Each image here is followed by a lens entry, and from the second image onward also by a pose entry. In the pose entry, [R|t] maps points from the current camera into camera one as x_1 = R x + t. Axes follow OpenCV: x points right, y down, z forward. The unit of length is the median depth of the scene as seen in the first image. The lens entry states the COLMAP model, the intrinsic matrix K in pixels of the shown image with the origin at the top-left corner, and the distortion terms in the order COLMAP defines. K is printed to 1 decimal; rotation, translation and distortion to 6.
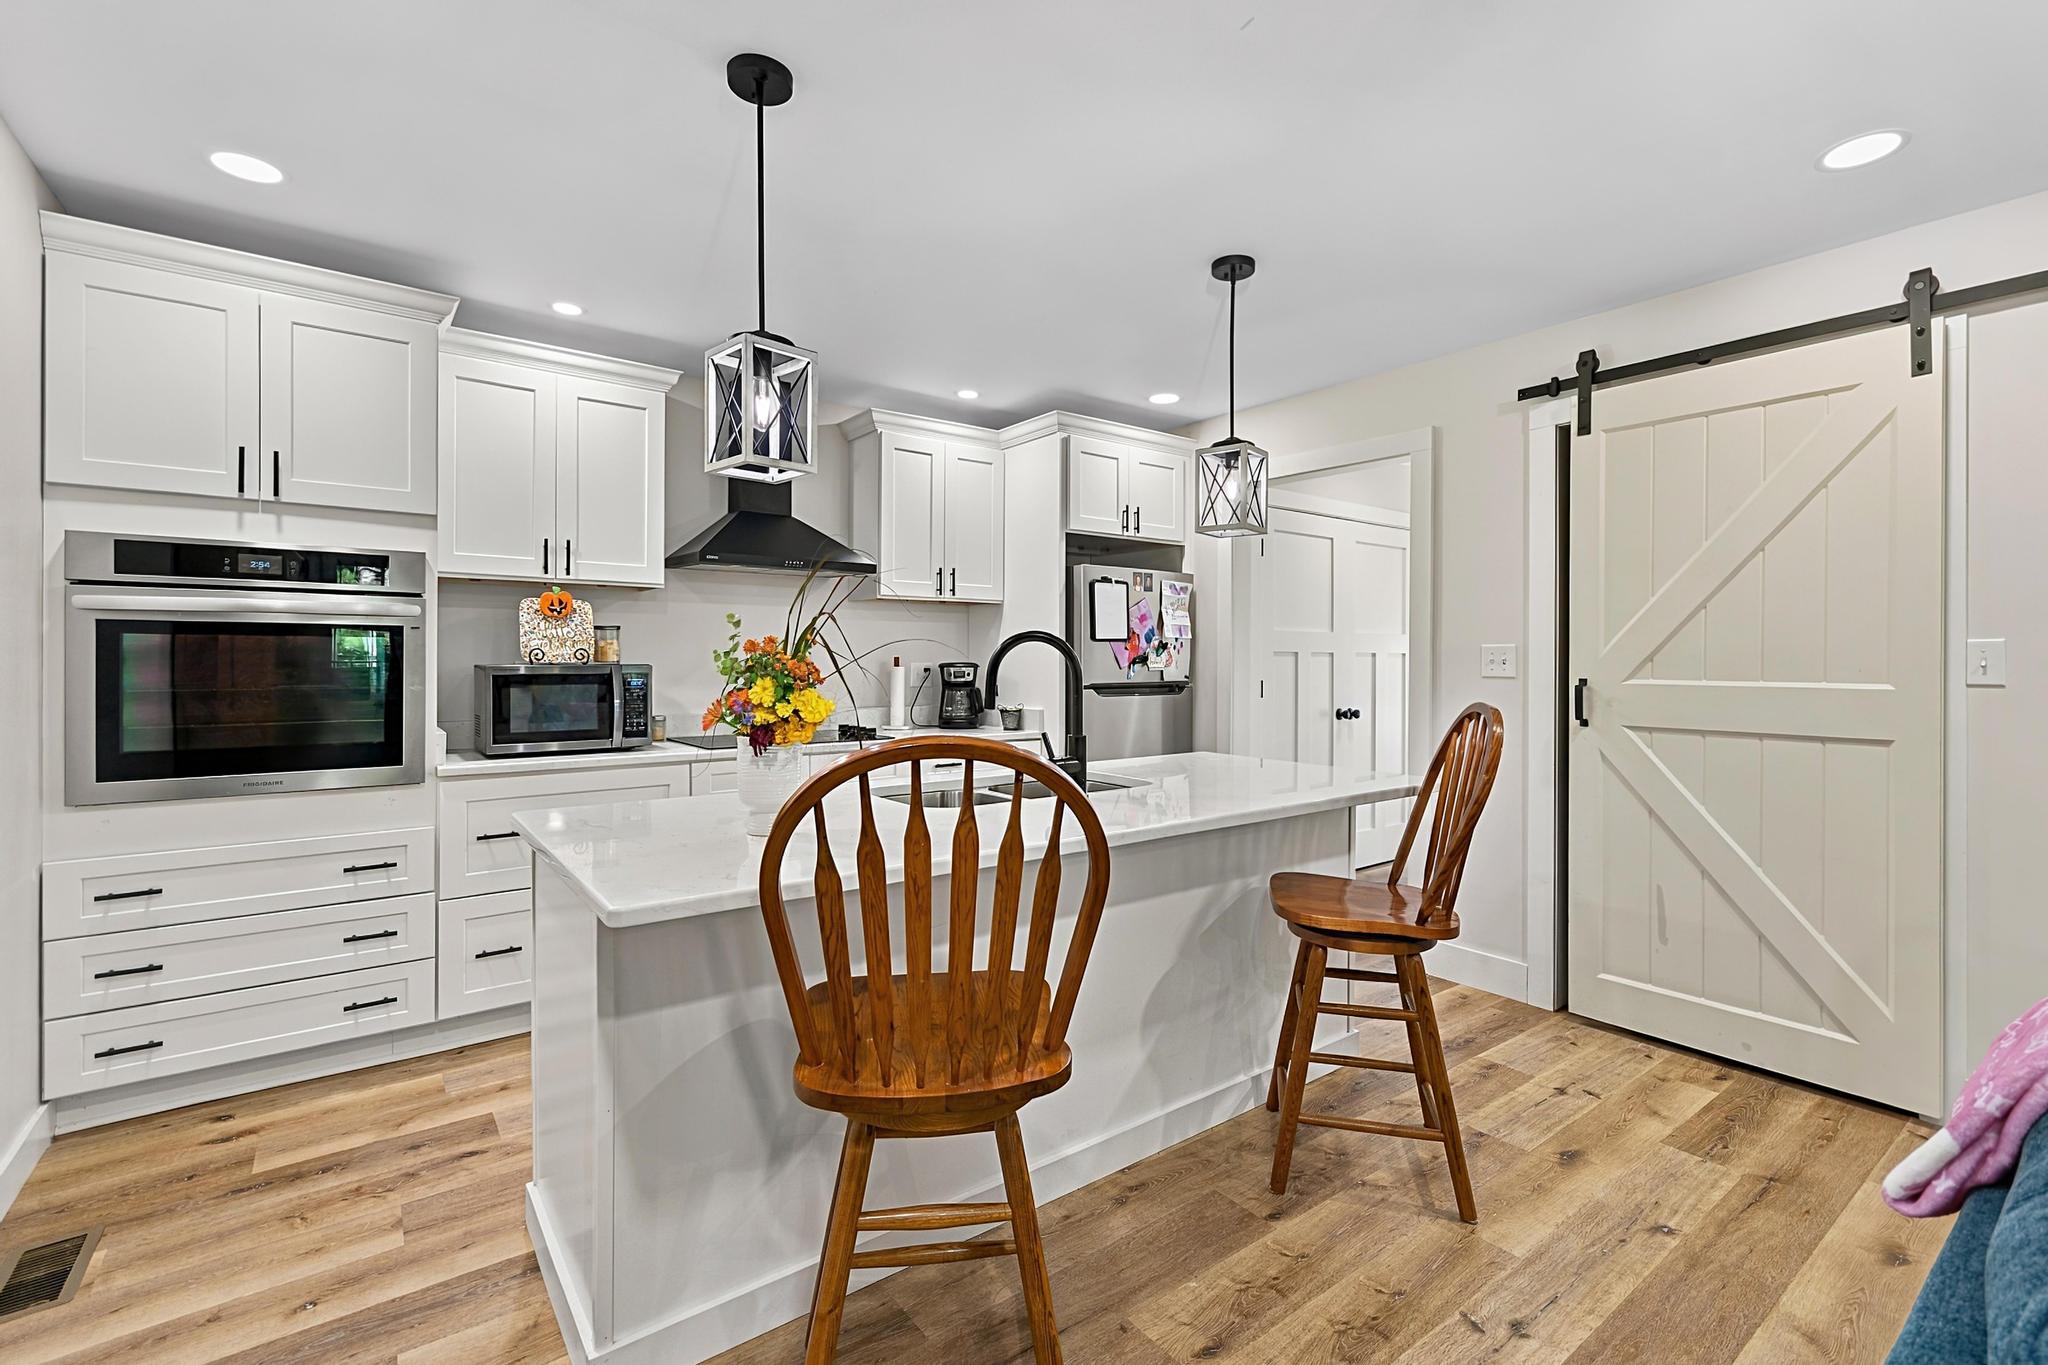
lens RADIAL K [[904.3, 0, 1032.5], [0, 904.3, 655.4], [0, 0, 1]] dist [0.000231, 0.000151]
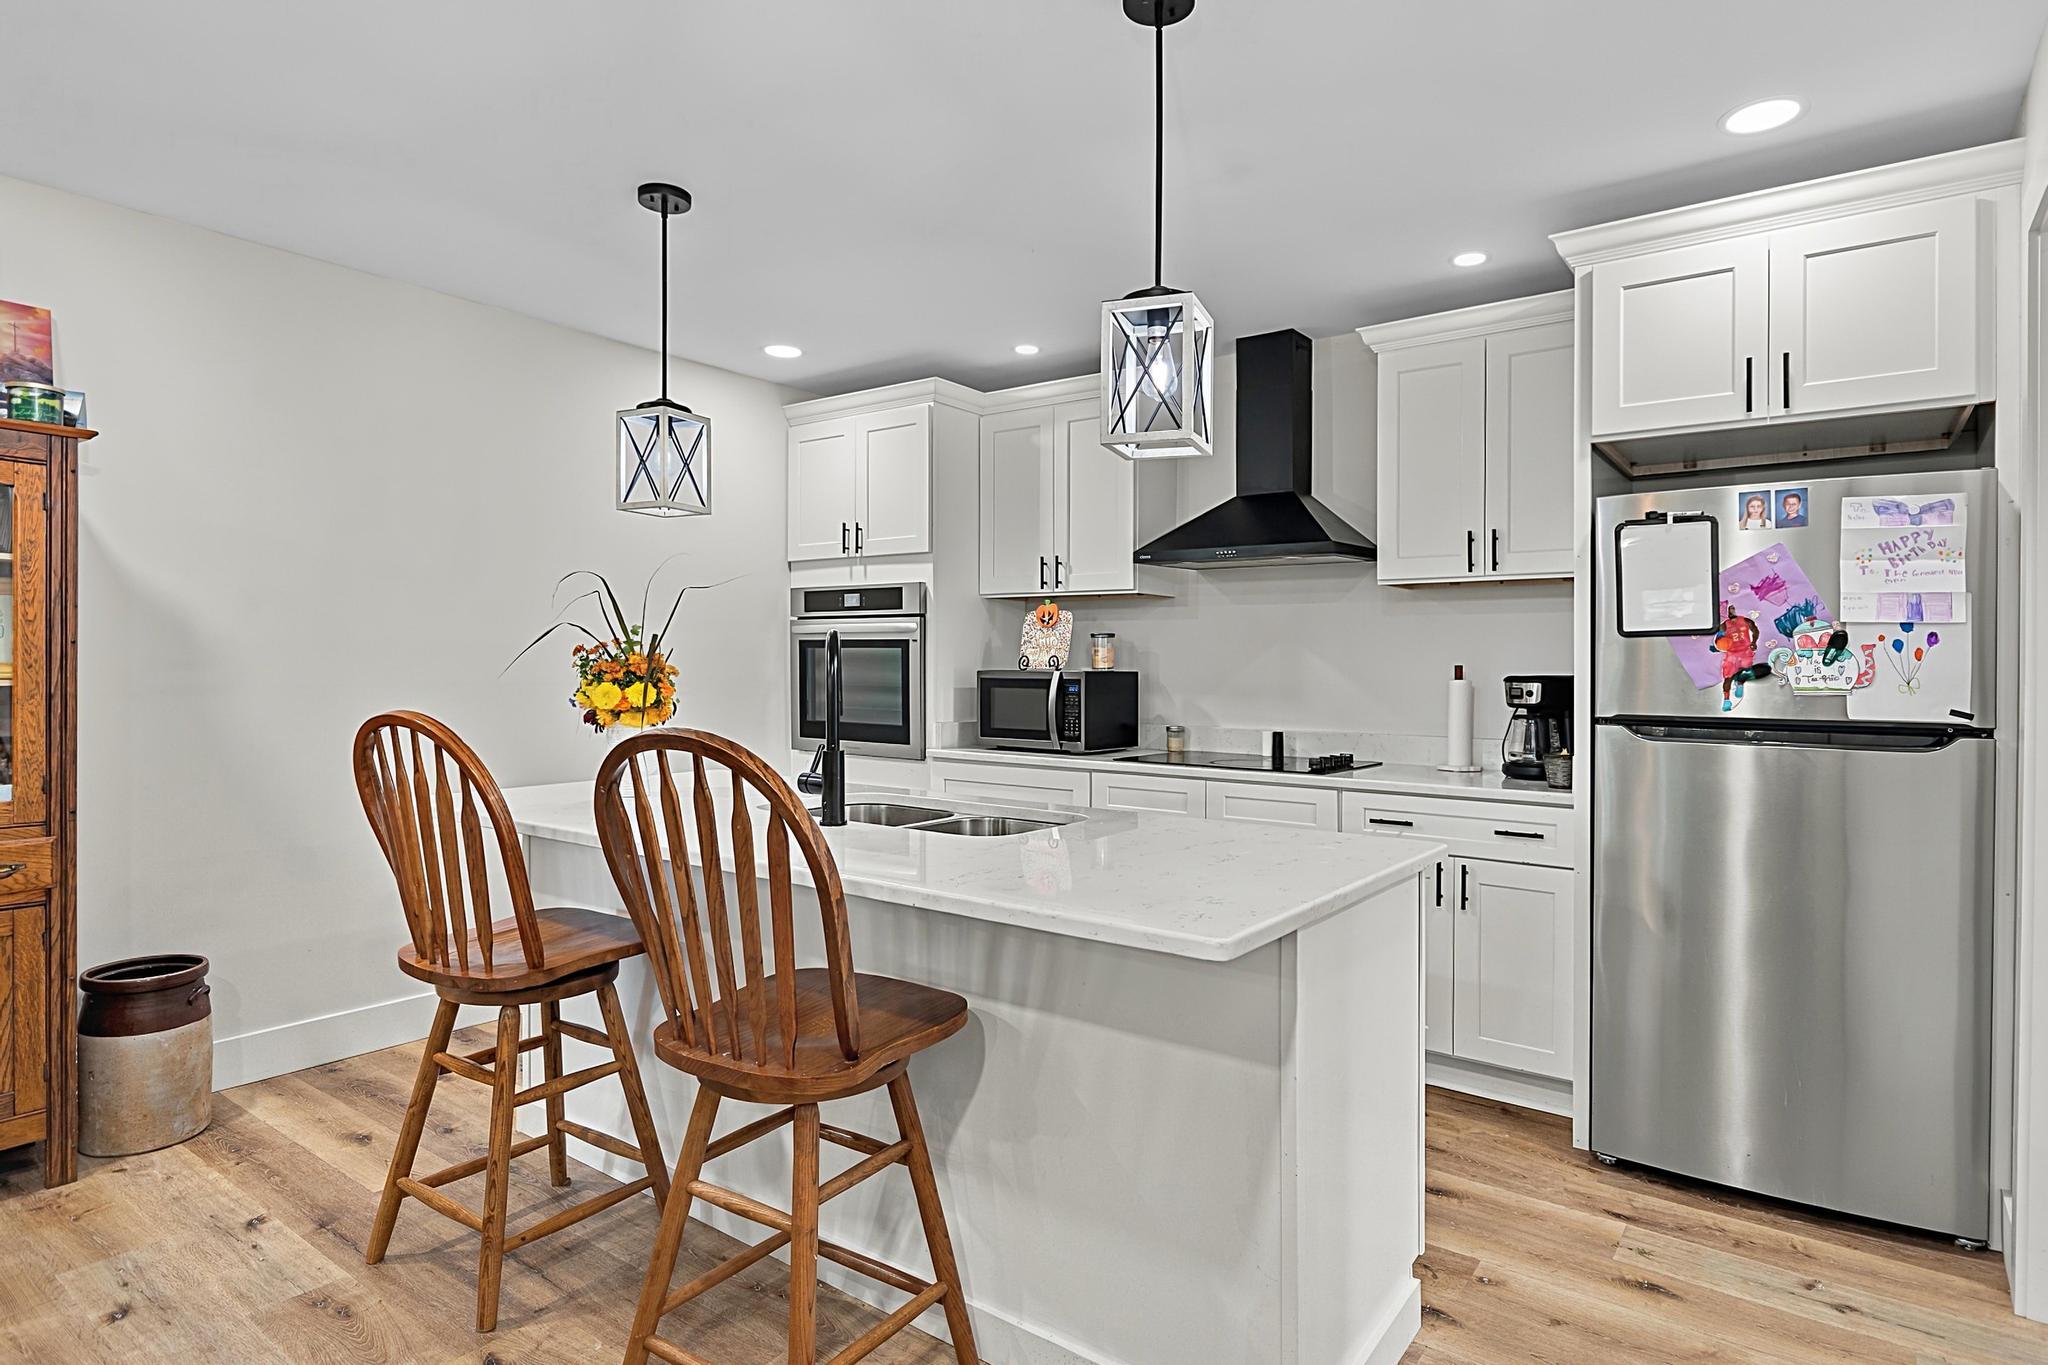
lens RADIAL K [[1110.8, 0, 1029.9], [0, 1110.8, 663.7], [0, 0, 1]] dist [0.001263, 0.000109]
pose [[0.273680, 0.000110, -0.961821, 0.729449], [-0.004051, 0.999991, -0.001039, 0.003200], [0.961812, 0.004181, 0.273678, 0.581328]]
